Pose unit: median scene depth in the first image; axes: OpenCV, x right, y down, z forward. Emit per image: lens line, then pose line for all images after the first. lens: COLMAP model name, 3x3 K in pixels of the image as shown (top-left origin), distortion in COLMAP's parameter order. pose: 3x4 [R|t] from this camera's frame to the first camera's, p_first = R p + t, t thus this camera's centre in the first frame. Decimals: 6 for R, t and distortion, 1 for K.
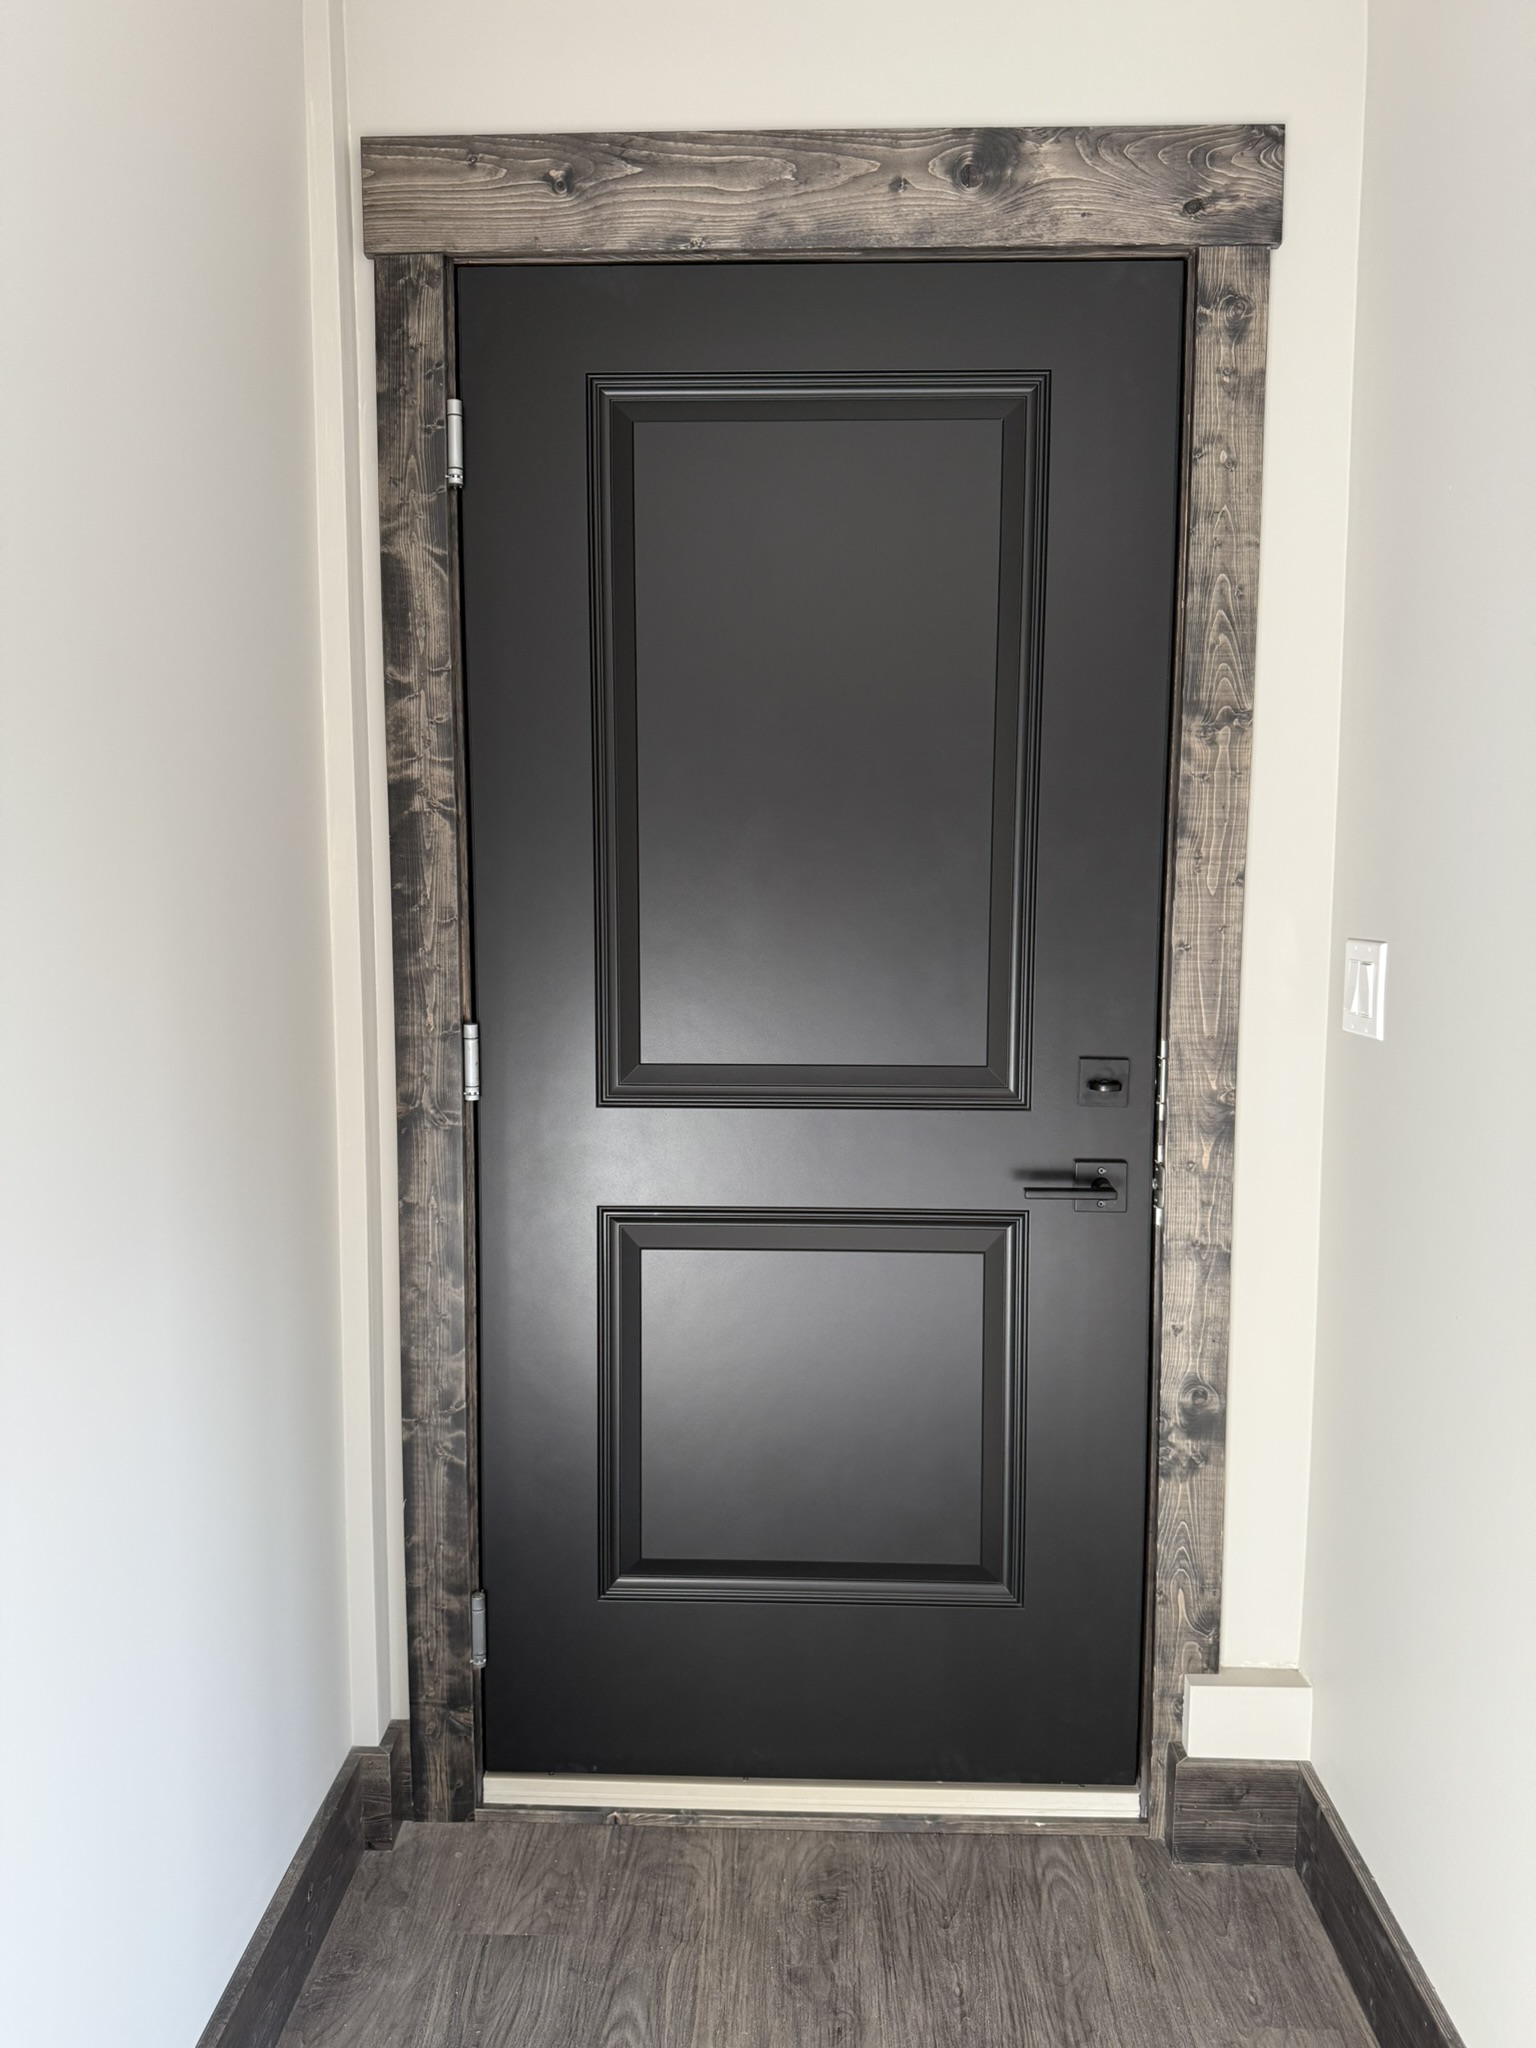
lens RADIAL K [[1452.8, 0, 769.0], [0, 1452.8, 1016.7], [0, 0, 1]] dist [0.043778, -0.025402]
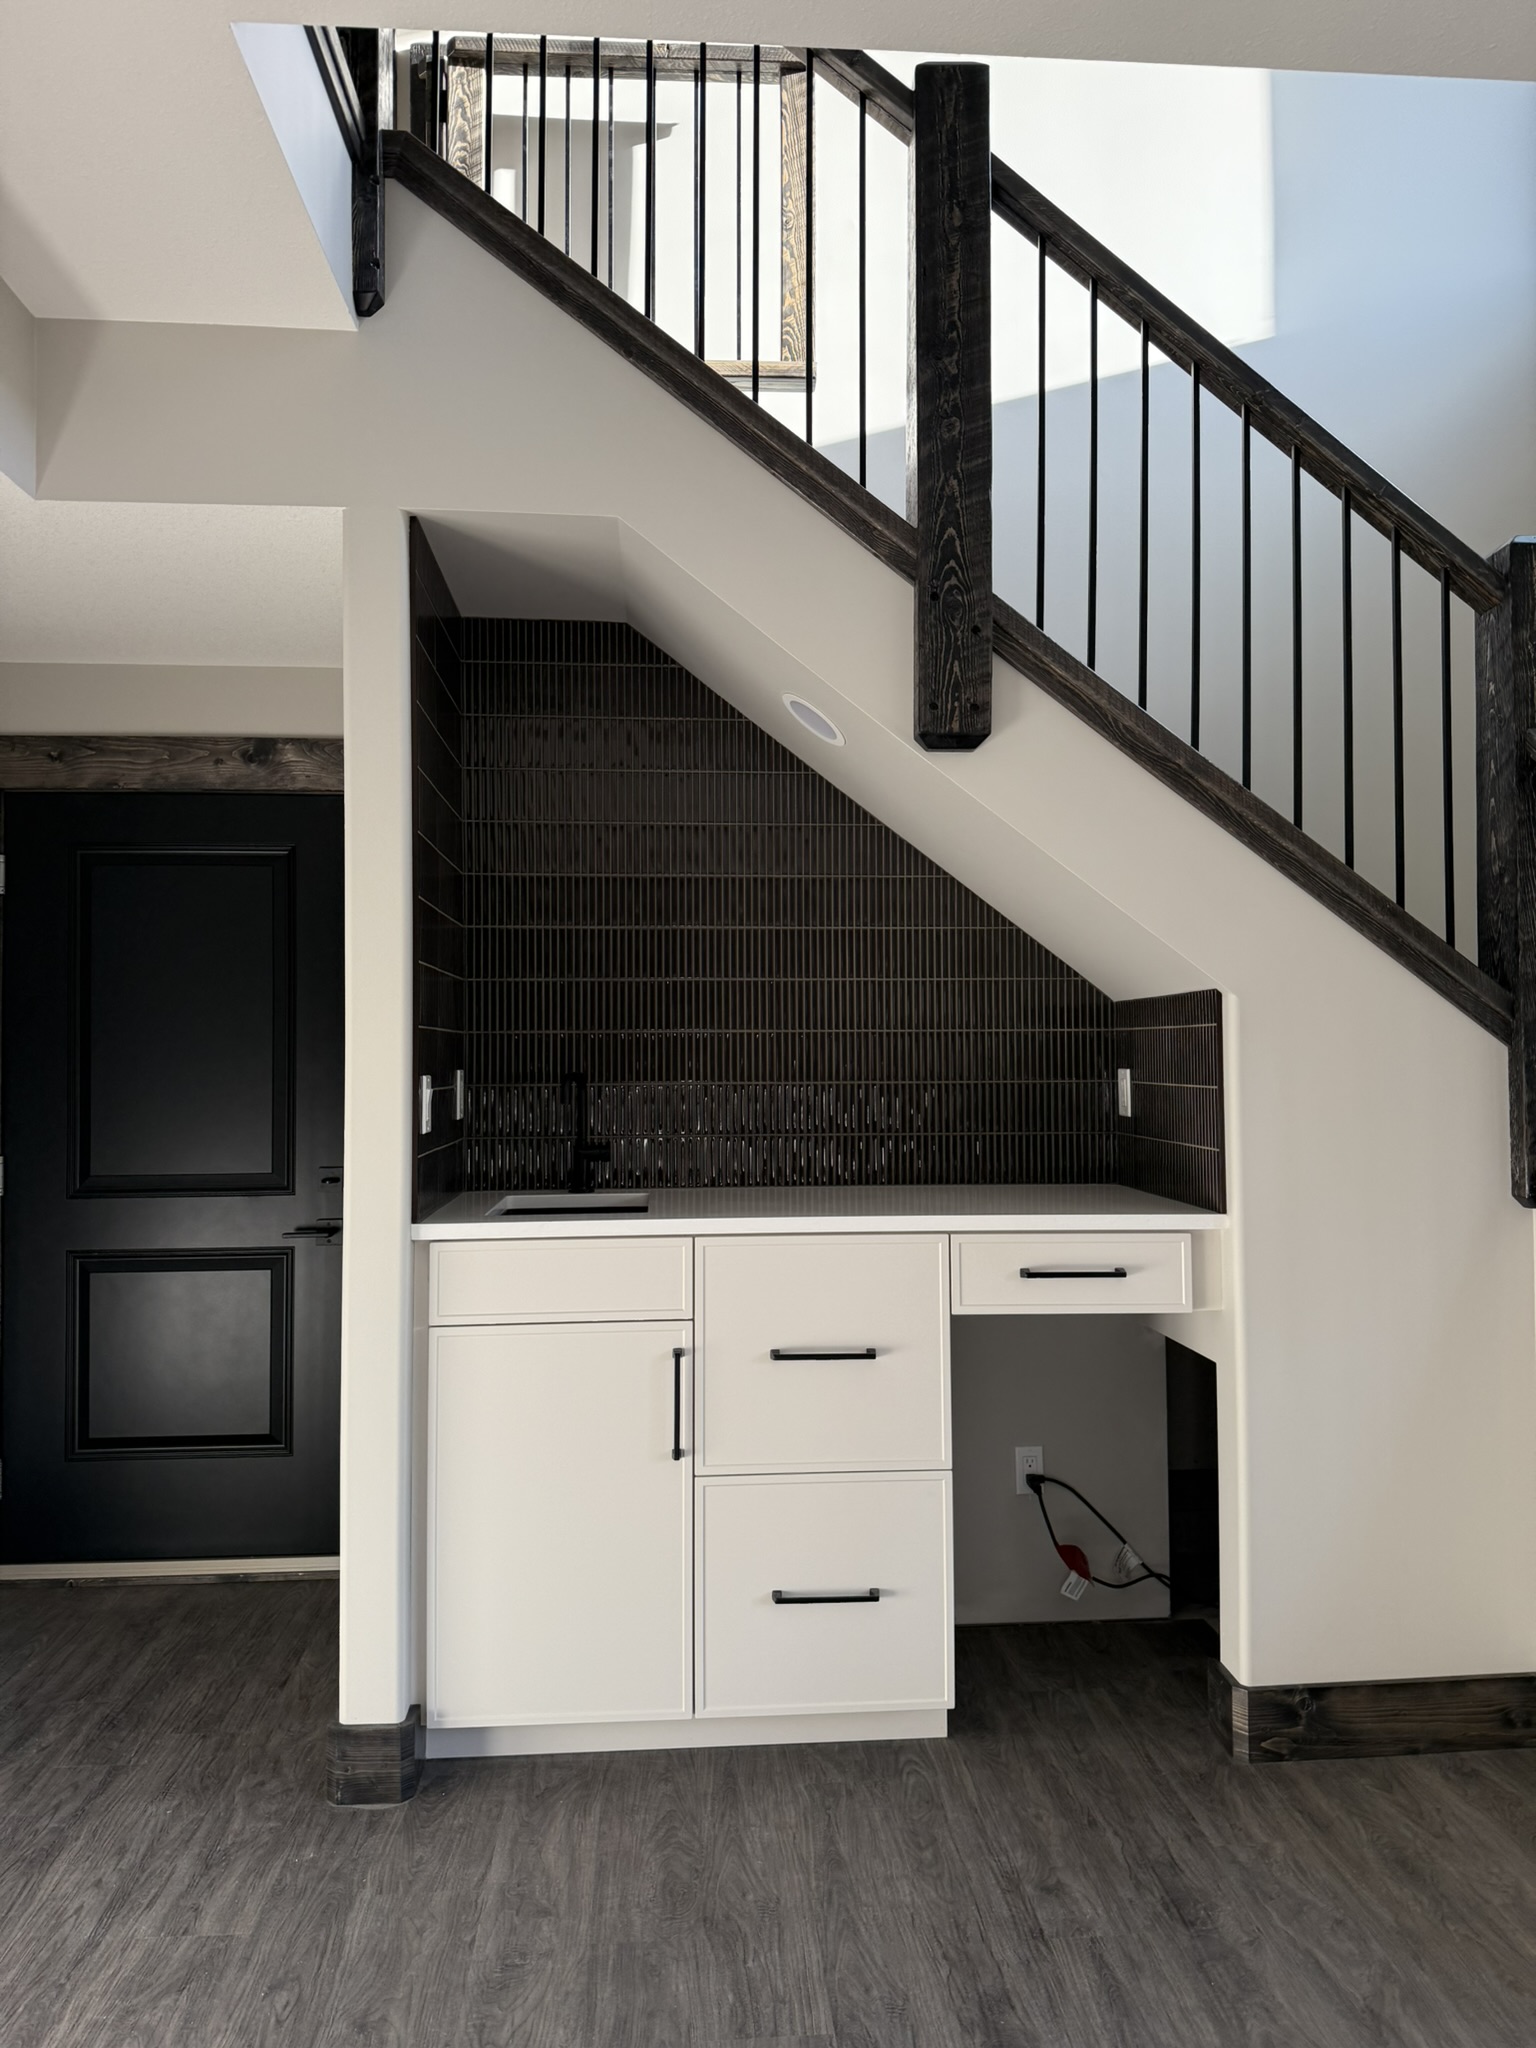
lens RADIAL K [[1452.8, 0, 764.7], [0, 1452.8, 1032.9], [0, 0, 1]] dist [0.043778, -0.025402]
pose [[0.996880, -0.008495, 0.078474, 0.713107], [0.017984, 0.992487, -0.121017, 0.102940], [-0.076857, 0.122051, 0.989544, -1.133663]]
